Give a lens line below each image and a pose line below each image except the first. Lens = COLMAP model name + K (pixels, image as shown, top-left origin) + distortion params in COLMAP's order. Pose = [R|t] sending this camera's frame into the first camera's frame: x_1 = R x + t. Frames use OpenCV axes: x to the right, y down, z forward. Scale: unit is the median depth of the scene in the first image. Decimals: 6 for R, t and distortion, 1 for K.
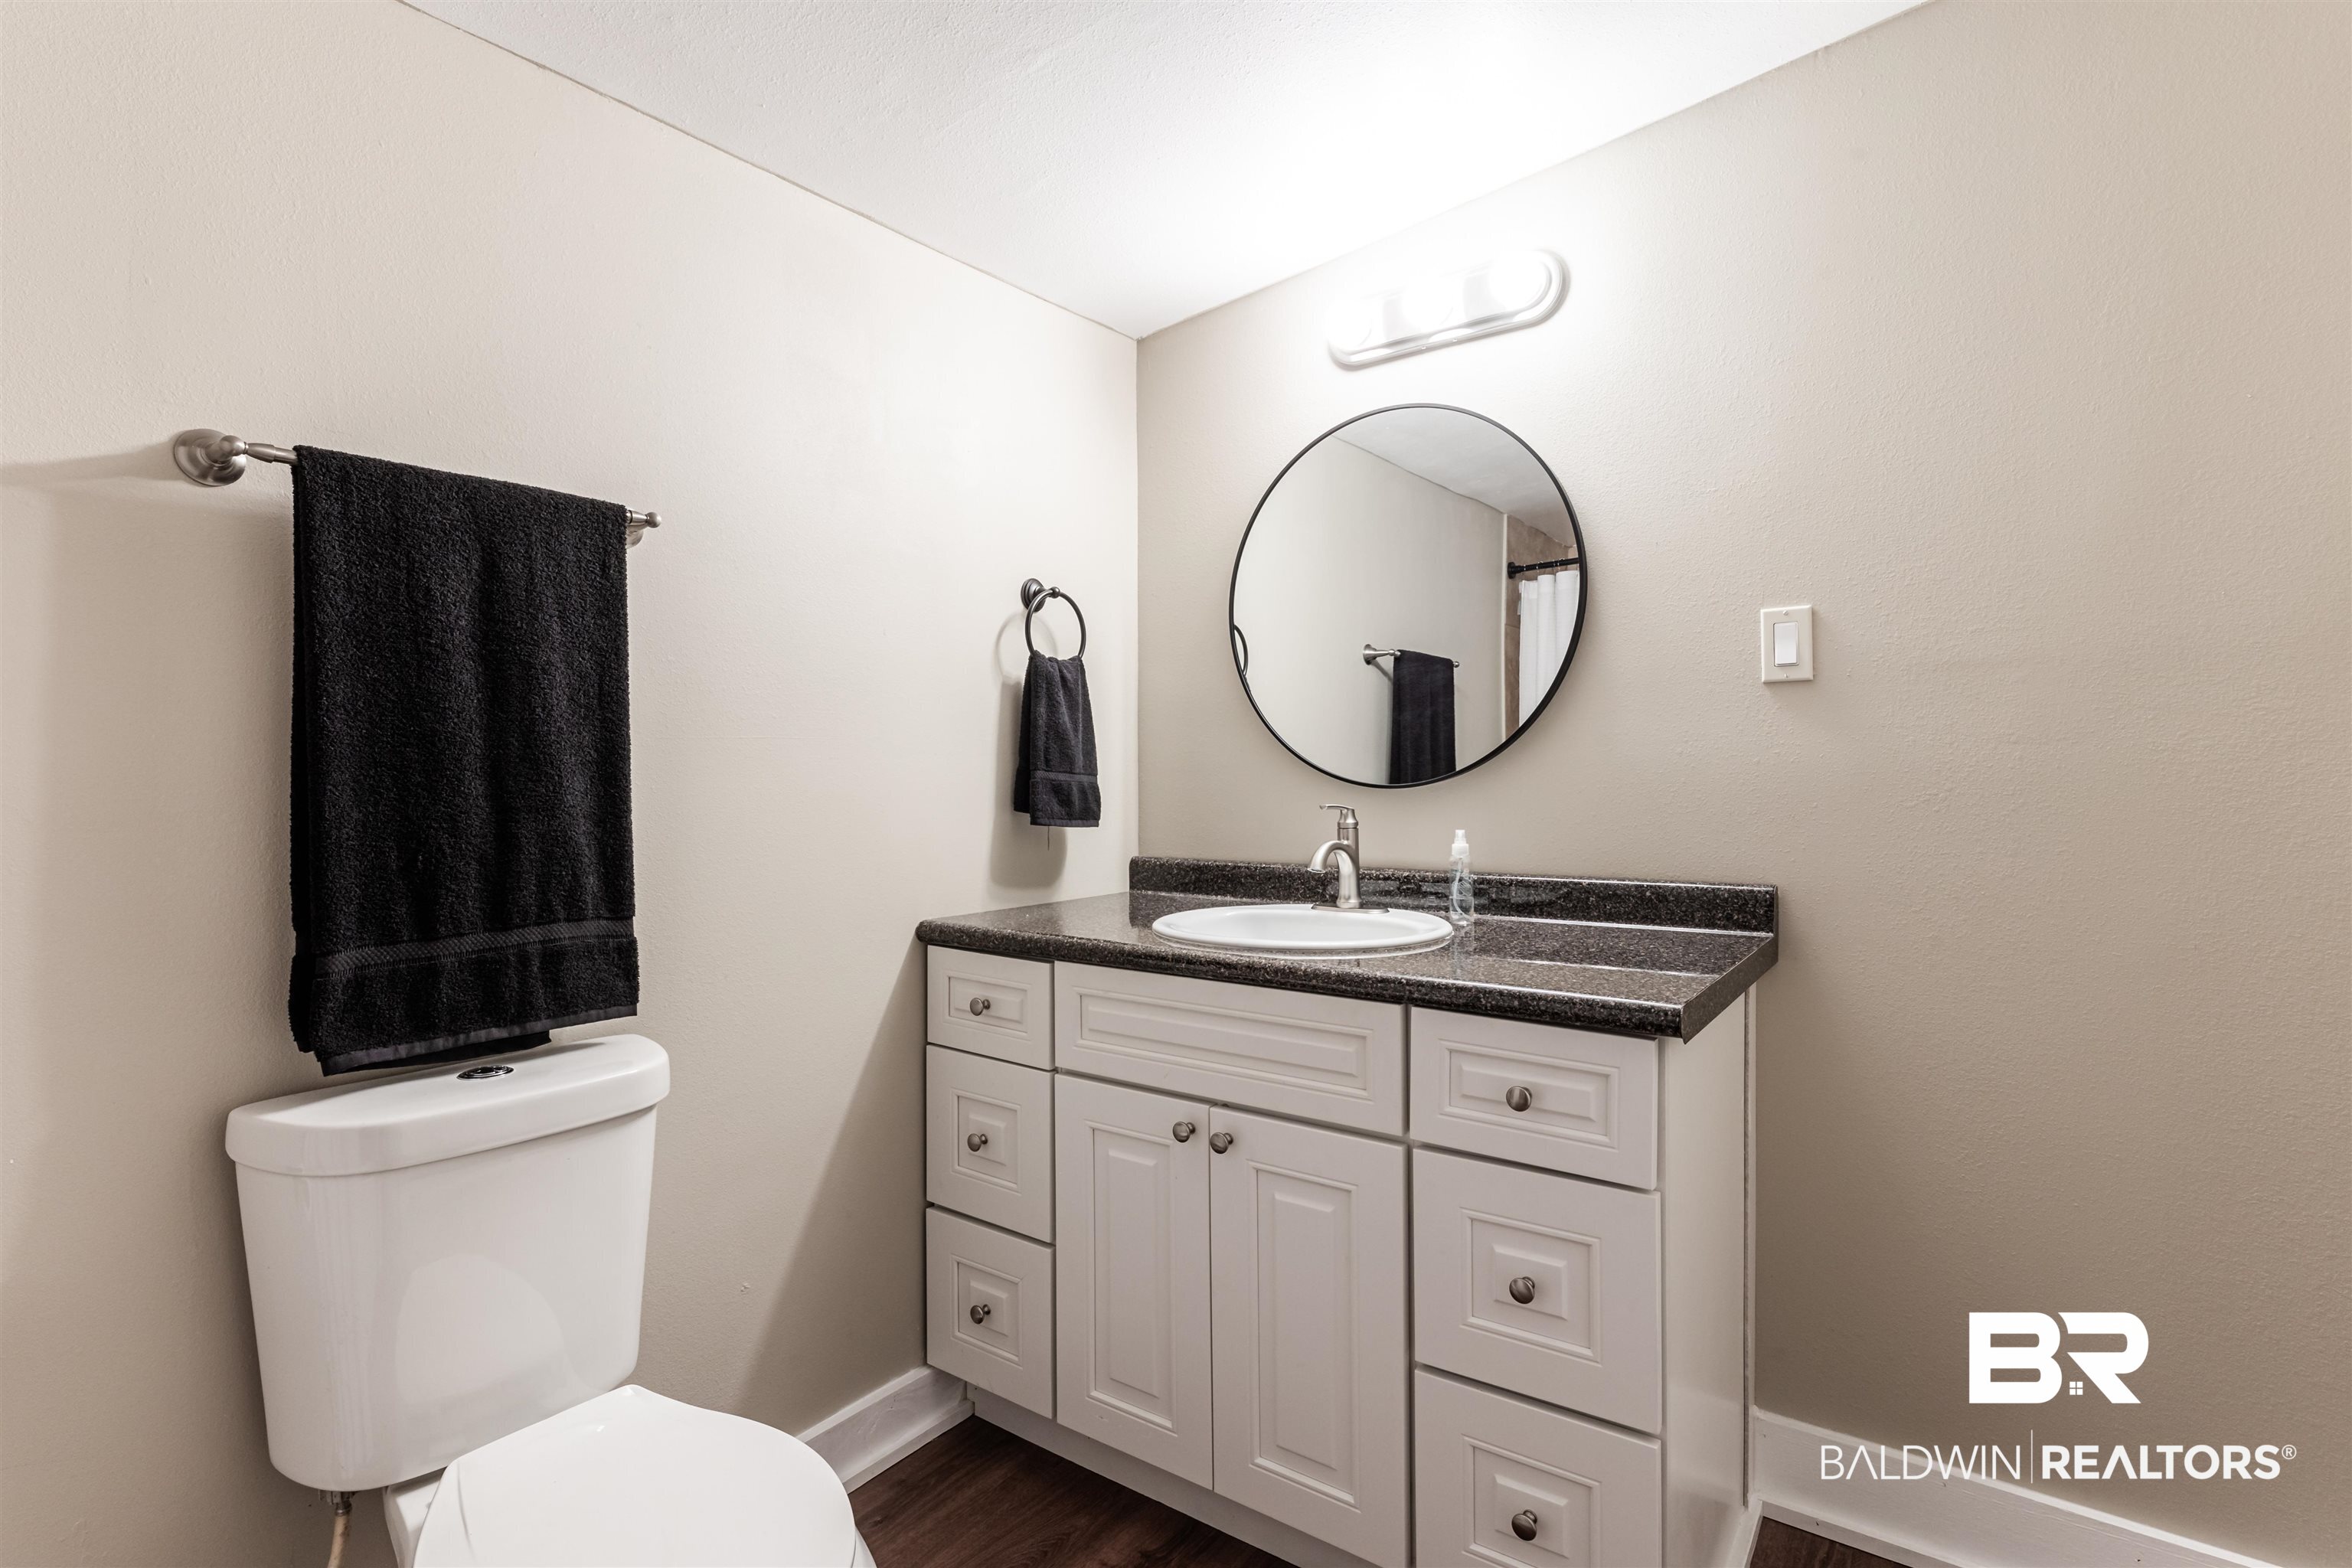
lens RADIAL K [[1152.4, 0, 1173.2], [0, 1152.4, 784.4], [0, 0, 1]] dist [0.001148, -0.001053]
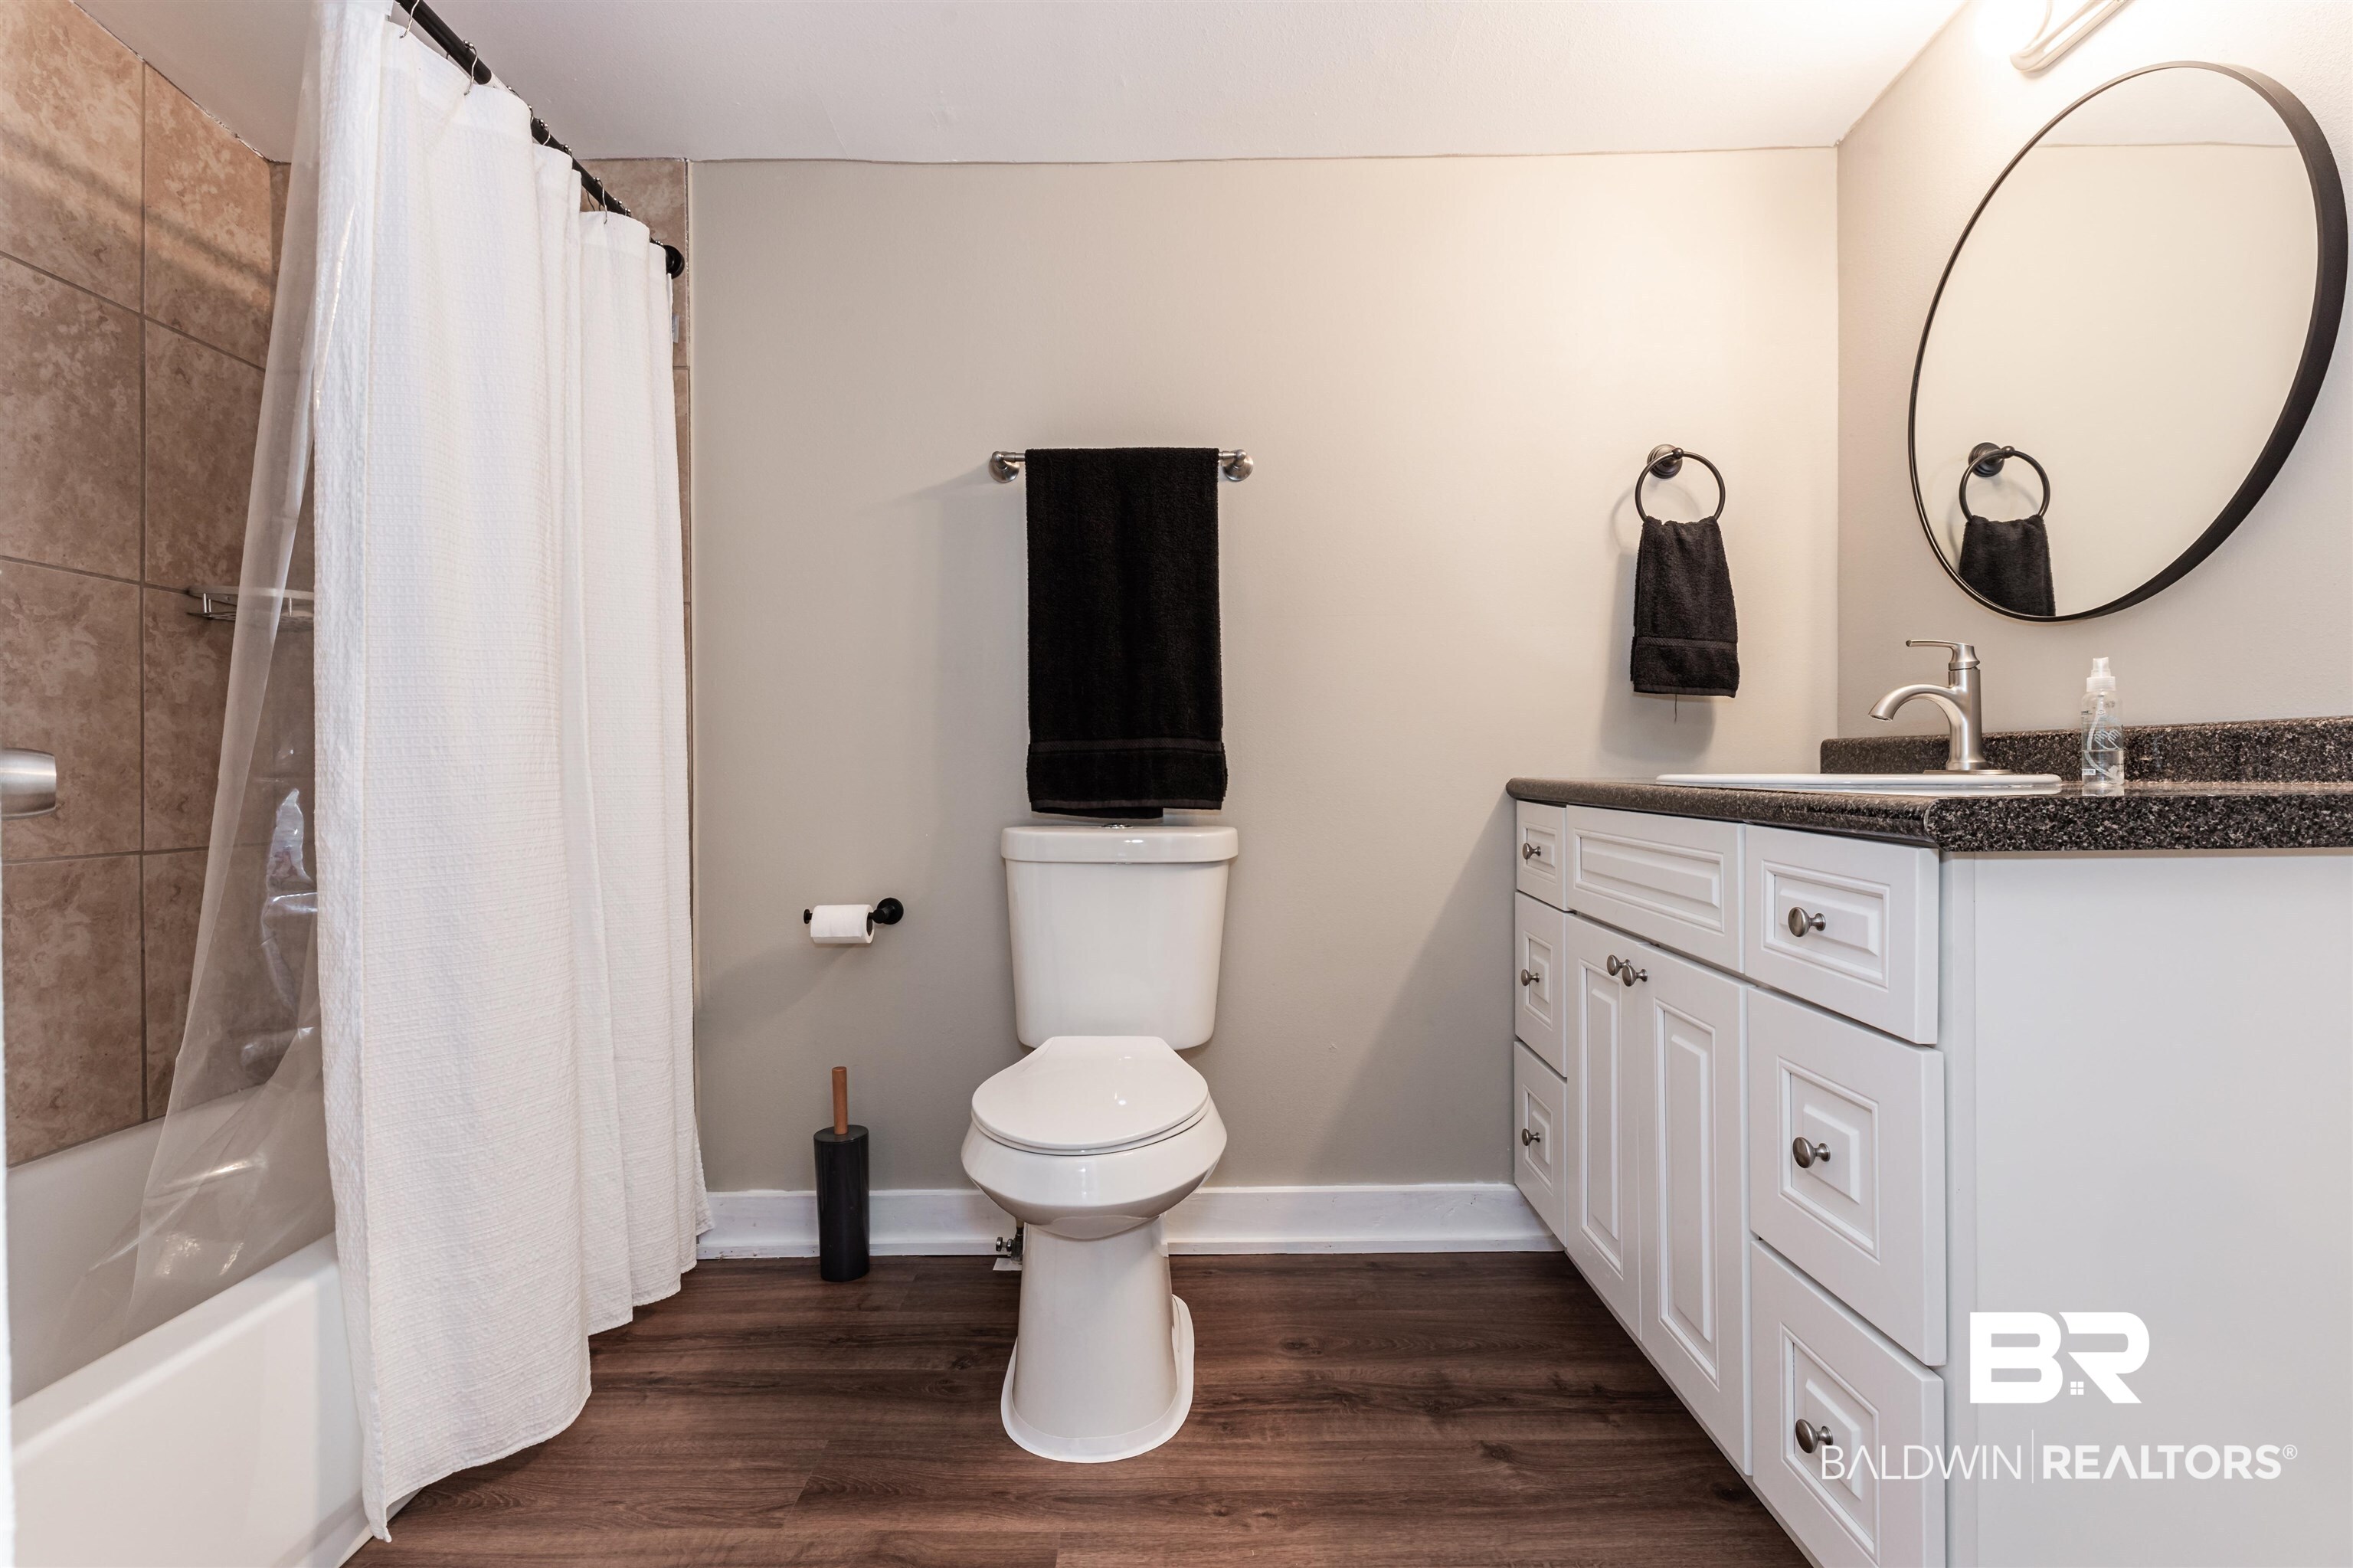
lens RADIAL K [[1152.9, 0, 1178.0], [0, 1152.9, 771.8], [0, 0, 1]] dist [0.001148, -0.001053]
pose [[0.591836, 0.009524, -0.806002, 0.493030], [-0.010613, 0.999936, 0.004023, 0.115499], [0.805989, 0.006173, 0.591899, 0.095547]]
